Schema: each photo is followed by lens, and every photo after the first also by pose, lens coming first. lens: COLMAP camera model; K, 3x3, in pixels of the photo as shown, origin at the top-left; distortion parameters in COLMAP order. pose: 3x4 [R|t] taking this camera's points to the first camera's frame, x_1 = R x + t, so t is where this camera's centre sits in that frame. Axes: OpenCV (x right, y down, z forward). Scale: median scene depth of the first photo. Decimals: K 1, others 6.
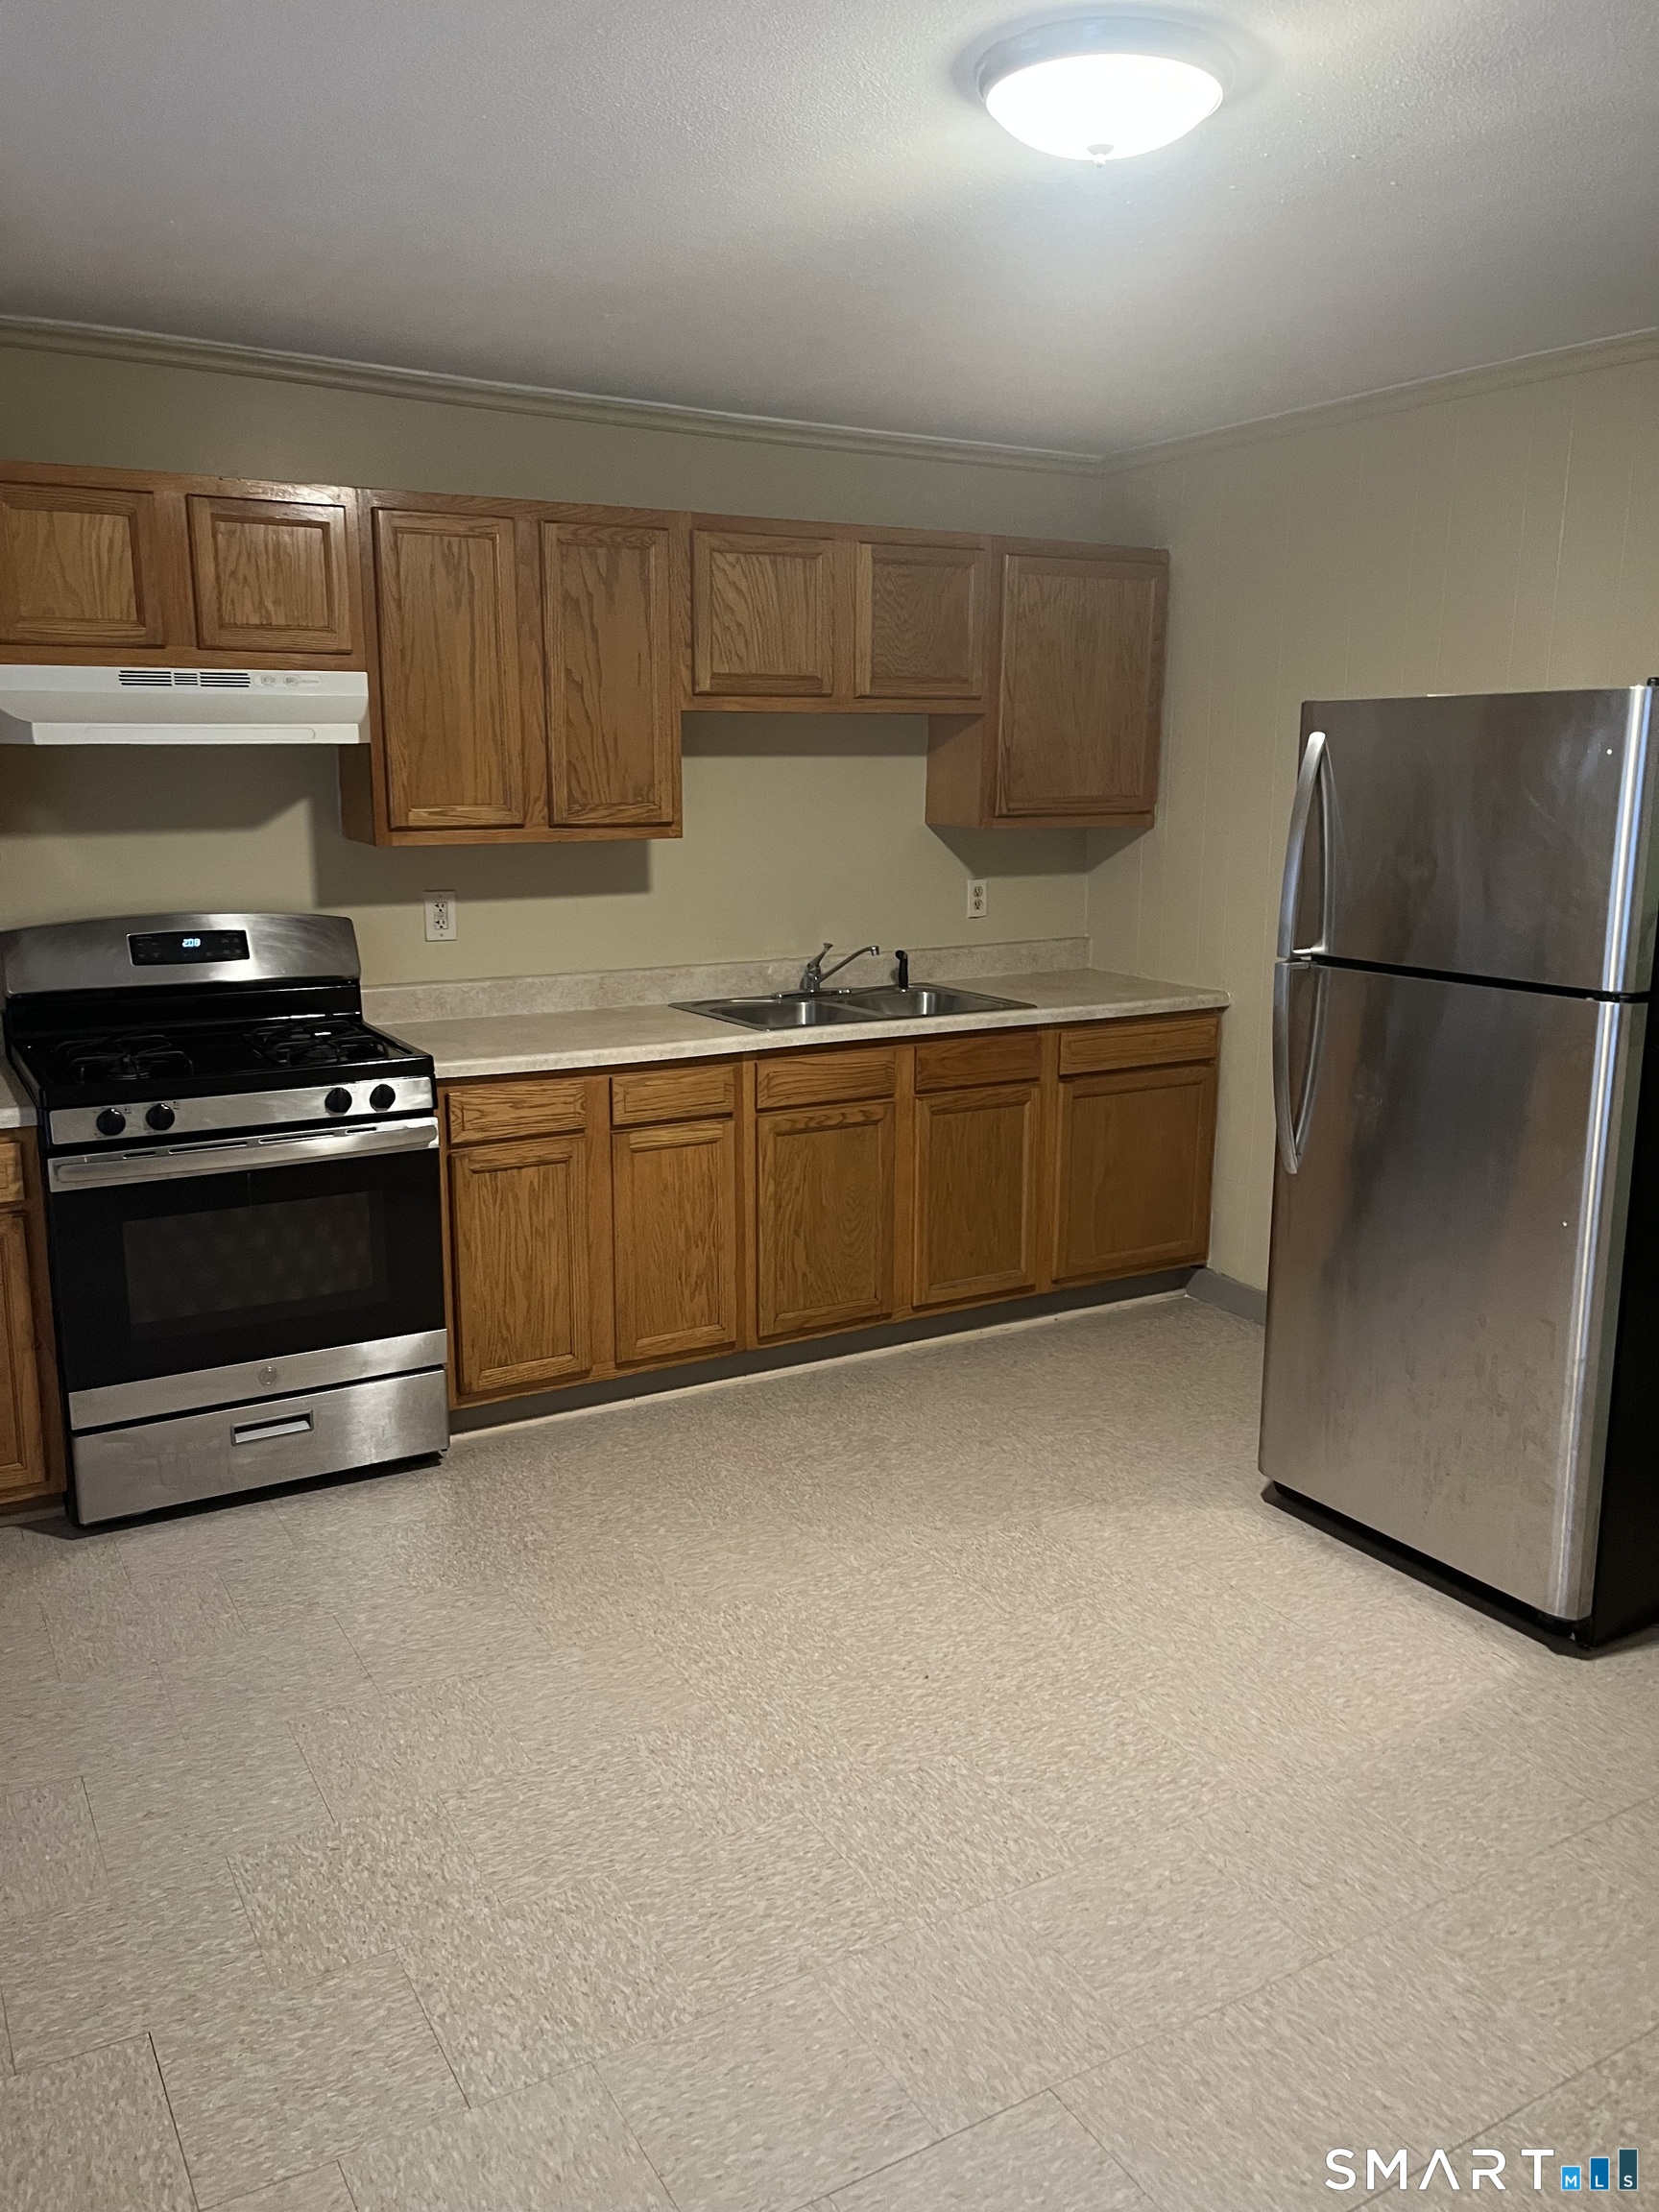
lens RADIAL K [[1659.1, 0, 829.5], [0, 1659.1, 1106.0], [0, 0, 1]] dist [0.048111, -0.077952]
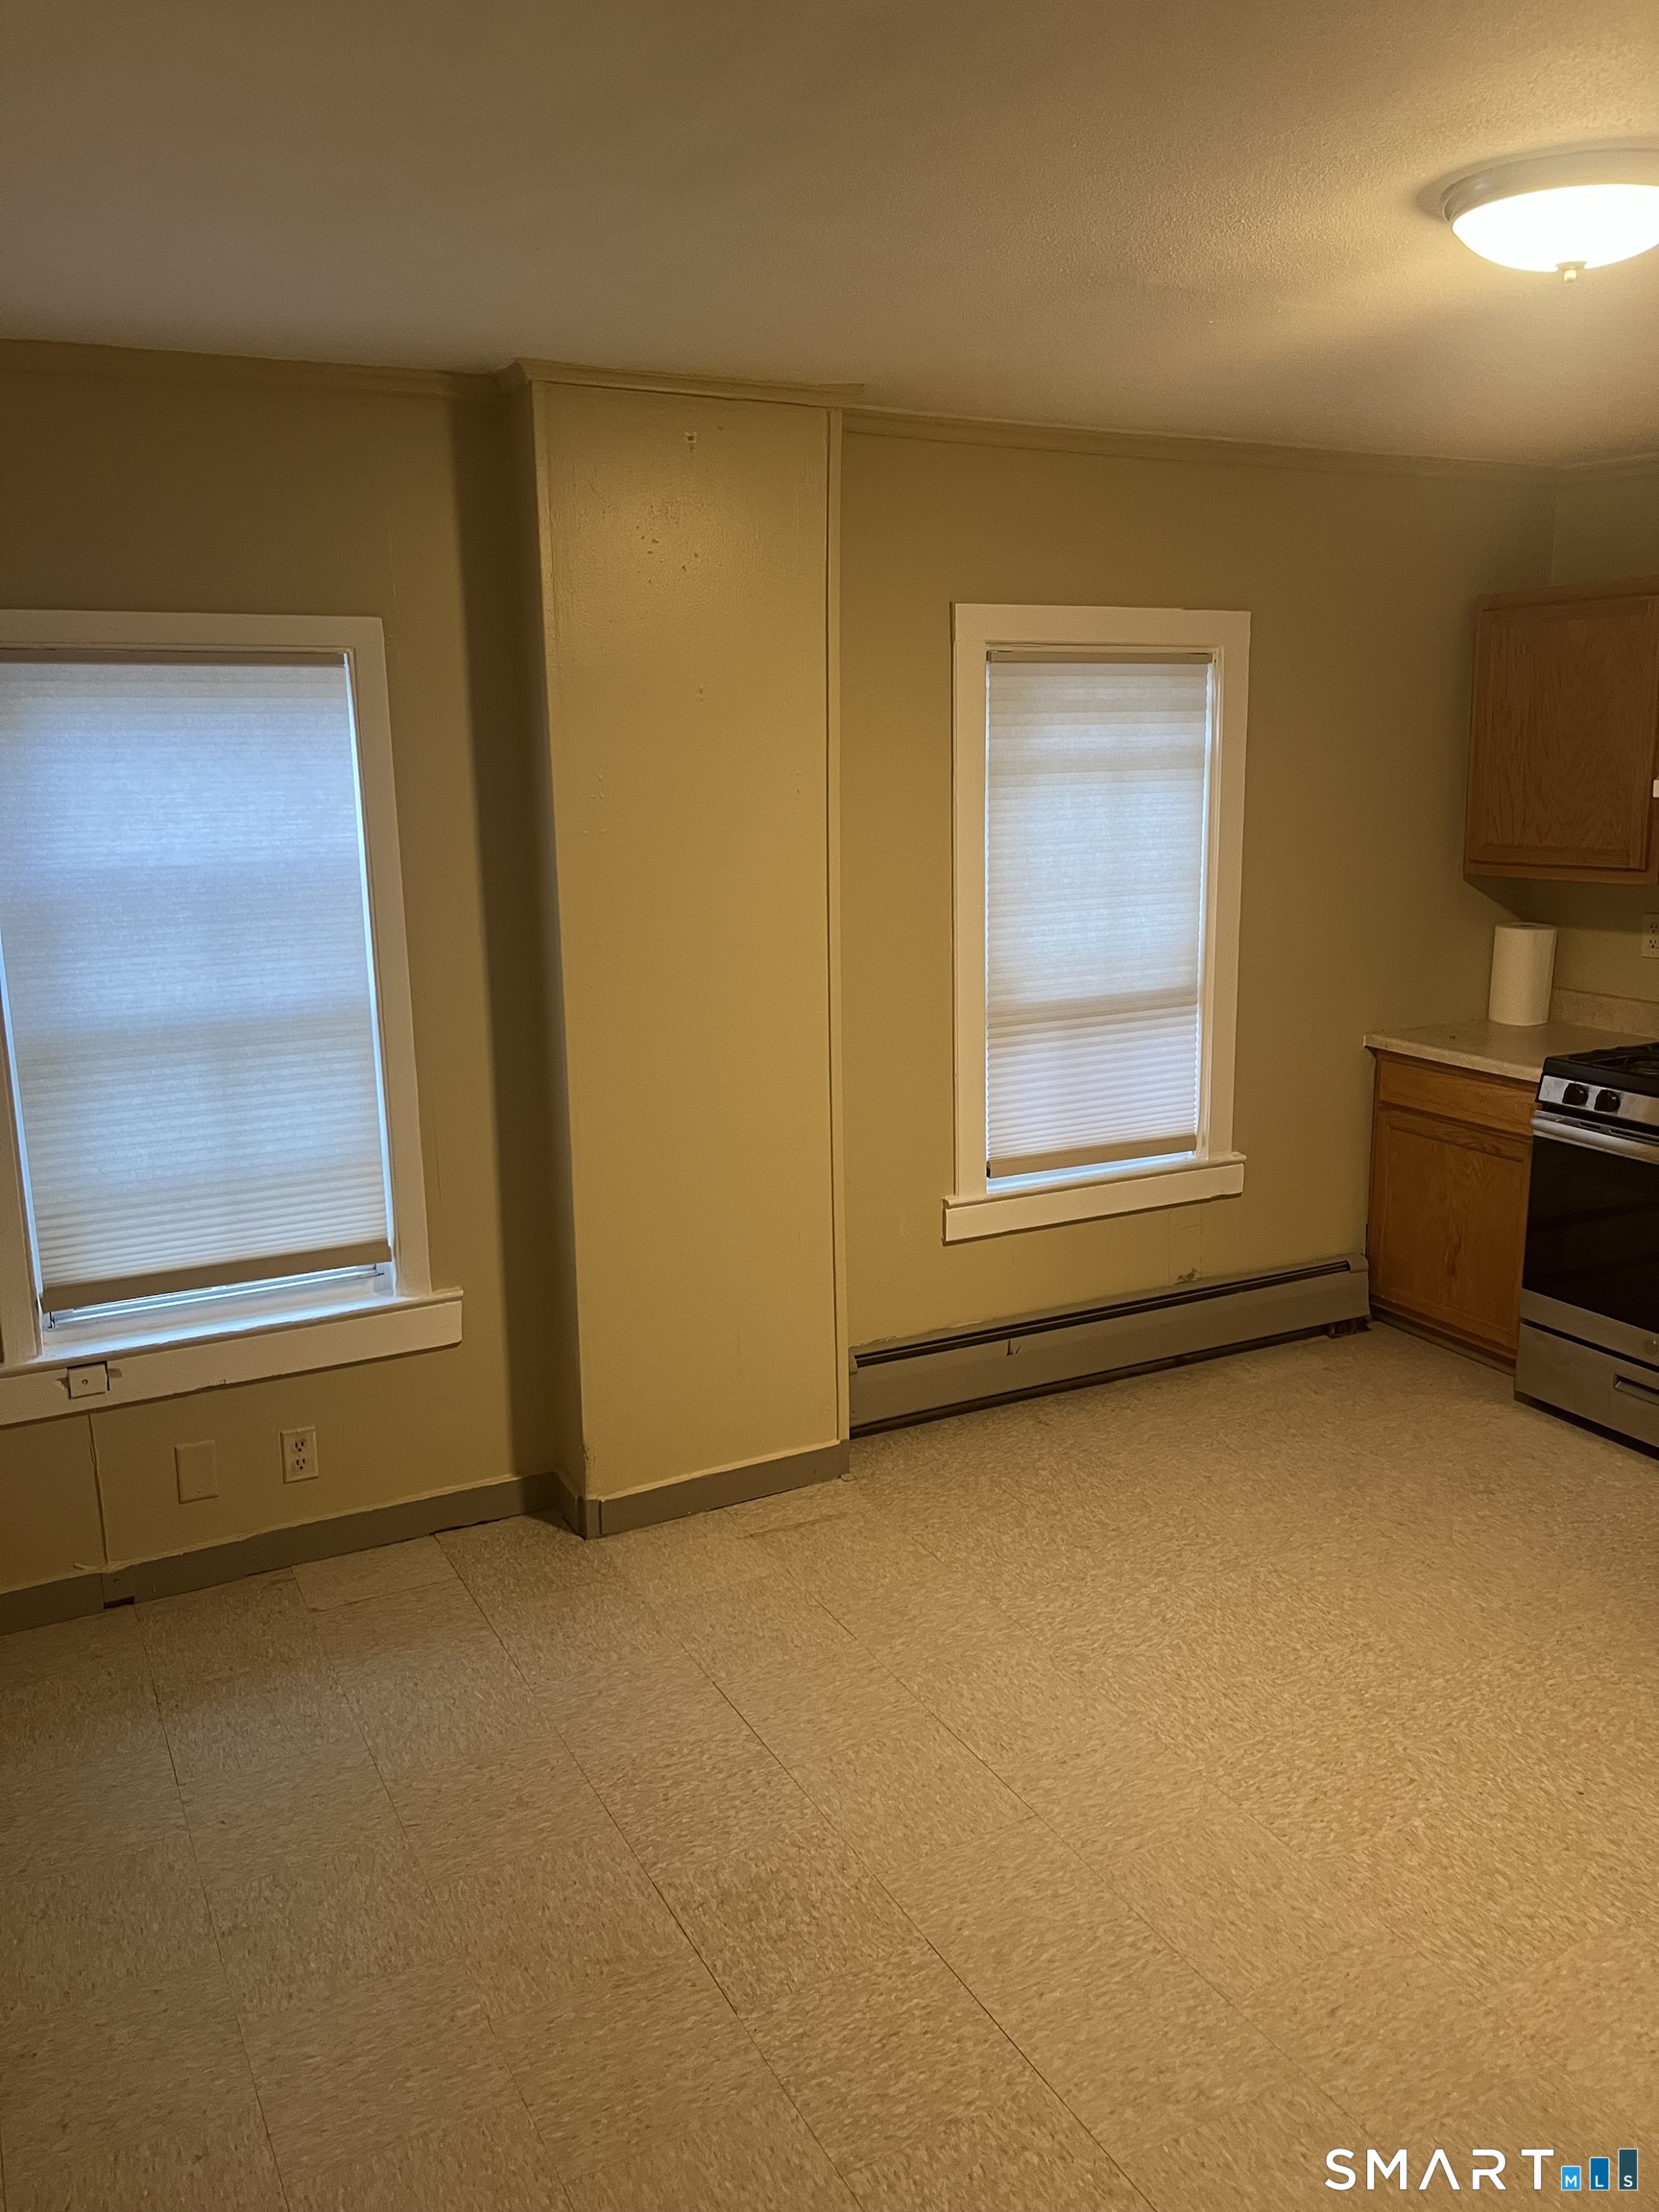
lens RADIAL K [[1659.1, 0, 829.5], [0, 1659.1, 1106.0], [0, 0, 1]] dist [0.048111, -0.077952]
pose [[-0.038390, 0.196728, -0.979706, 1.069006], [-0.226289, 0.953247, 0.200282, -0.138096], [0.973303, 0.229386, 0.007922, 0.572271]]
